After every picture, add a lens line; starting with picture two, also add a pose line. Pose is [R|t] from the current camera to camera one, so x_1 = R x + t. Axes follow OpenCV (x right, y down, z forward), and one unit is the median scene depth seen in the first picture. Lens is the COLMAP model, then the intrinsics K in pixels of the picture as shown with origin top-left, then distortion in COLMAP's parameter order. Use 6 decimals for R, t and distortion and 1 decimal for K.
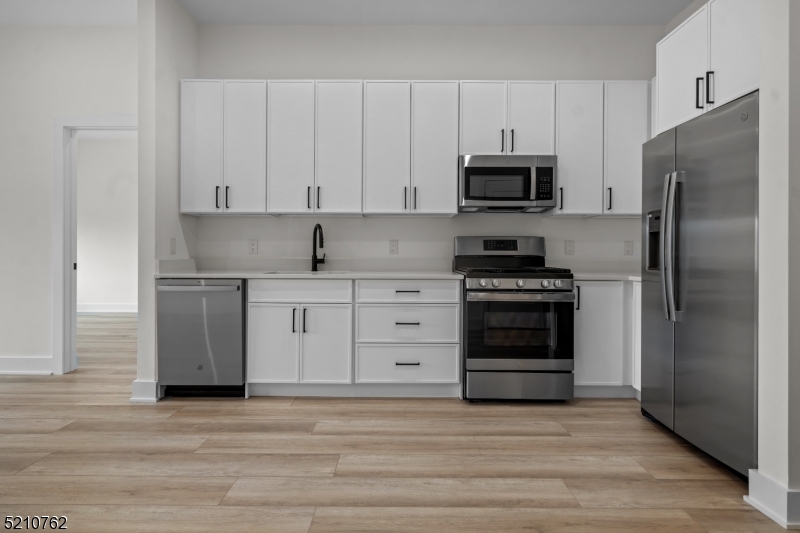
lens RADIAL K [[405.9, 0, 394.9], [0, 405.9, 254.2], [0, 0, 1]] dist [-0.000518, 0.000216]
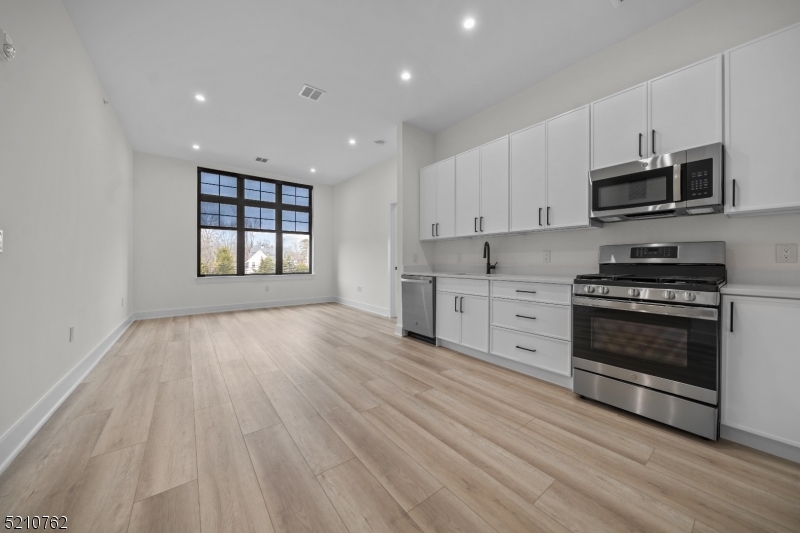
lens RADIAL K [[270.7, 0, 402.9], [0, 270.7, 261.1], [0, 0, 1]] dist [-0.006705, -0.000400]
pose [[0.632991, -0.005281, -0.774141, 0.440692], [0.001502, 0.999983, -0.005593, 0.000352], [0.774157, 0.002377, 0.632989, 0.167914]]
